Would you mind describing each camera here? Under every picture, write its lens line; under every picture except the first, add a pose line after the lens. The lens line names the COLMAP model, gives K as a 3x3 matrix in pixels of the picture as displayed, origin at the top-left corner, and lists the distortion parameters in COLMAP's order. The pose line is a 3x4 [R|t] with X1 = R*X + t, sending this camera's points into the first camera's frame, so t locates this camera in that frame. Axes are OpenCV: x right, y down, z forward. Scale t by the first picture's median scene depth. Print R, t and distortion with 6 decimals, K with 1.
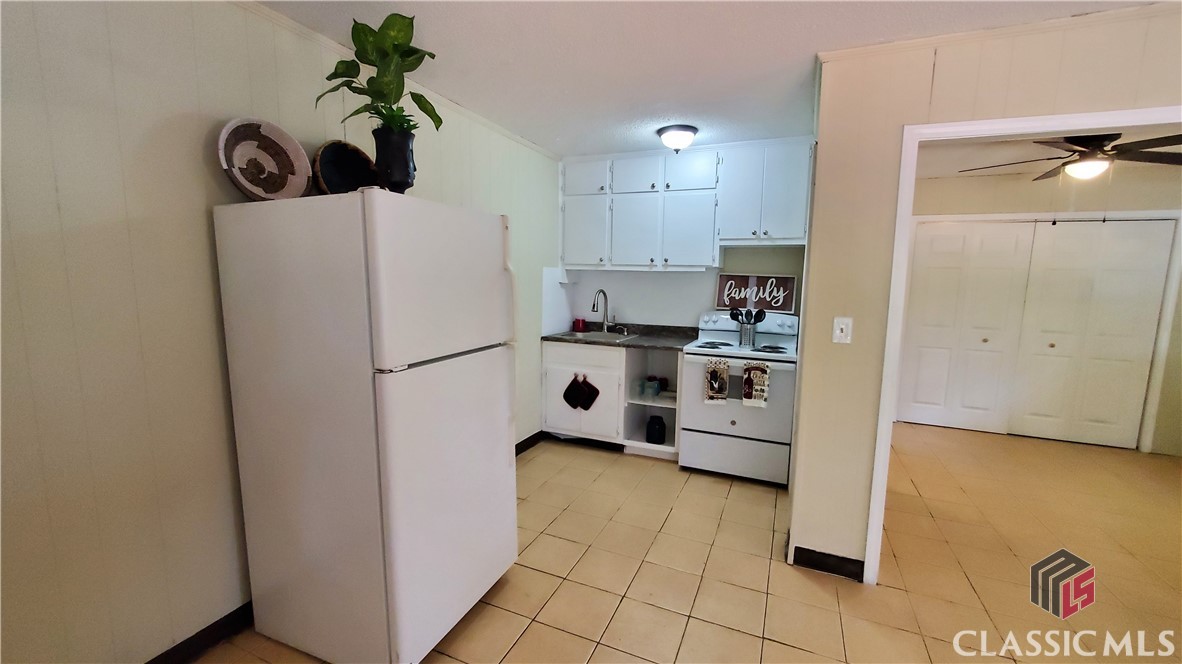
lens RADIAL K [[469.3, 0, 591.0], [0, 469.3, 332.0], [0, 0, 1]] dist [0.000577, 0.000197]
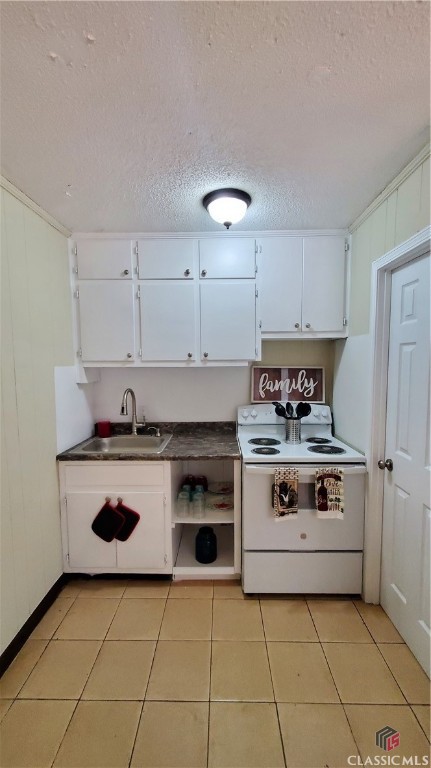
lens RADIAL K [[304.9, 0, 215.5], [0, 304.9, 384.0], [0, 0, 1]] dist [0.000577, 0.000197]
pose [[0.925315, -0.056171, 0.375016, -0.047907], [0.069964, 0.997278, -0.023253, -0.083959], [-0.372689, 0.047754, 0.926727, 0.460501]]
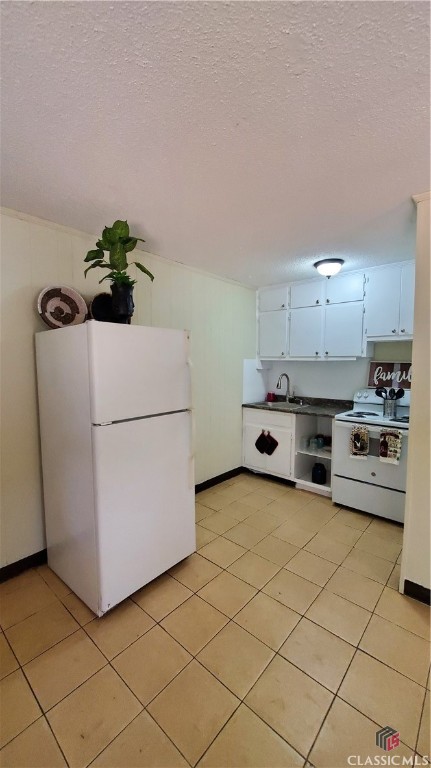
lens RADIAL K [[304.9, 0, 215.5], [0, 304.9, 384.0], [0, 0, 1]] dist [0.000577, 0.000197]
pose [[0.950187, 0.007819, -0.311583, 0.131194], [-0.022933, 0.998730, -0.044870, -0.010752], [0.310836, 0.049781, 0.949159, 0.027797]]
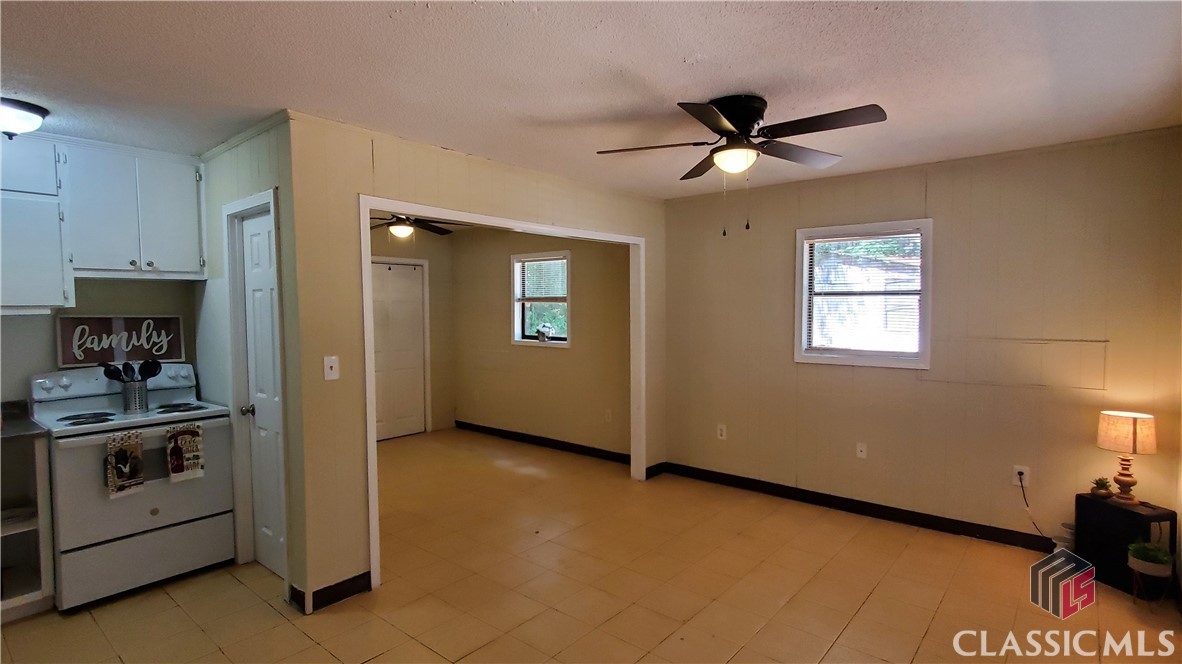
lens RADIAL K [[581.6, 0, 591.0], [0, 581.6, 332.0], [0, 0, 1]] dist [-0.021389, 0.019971]
pose [[0.285676, -0.066222, 0.956036, -0.335063], [0.127401, 0.991379, 0.030601, -0.030445], [-0.949820, 0.113058, 0.291650, 0.020017]]
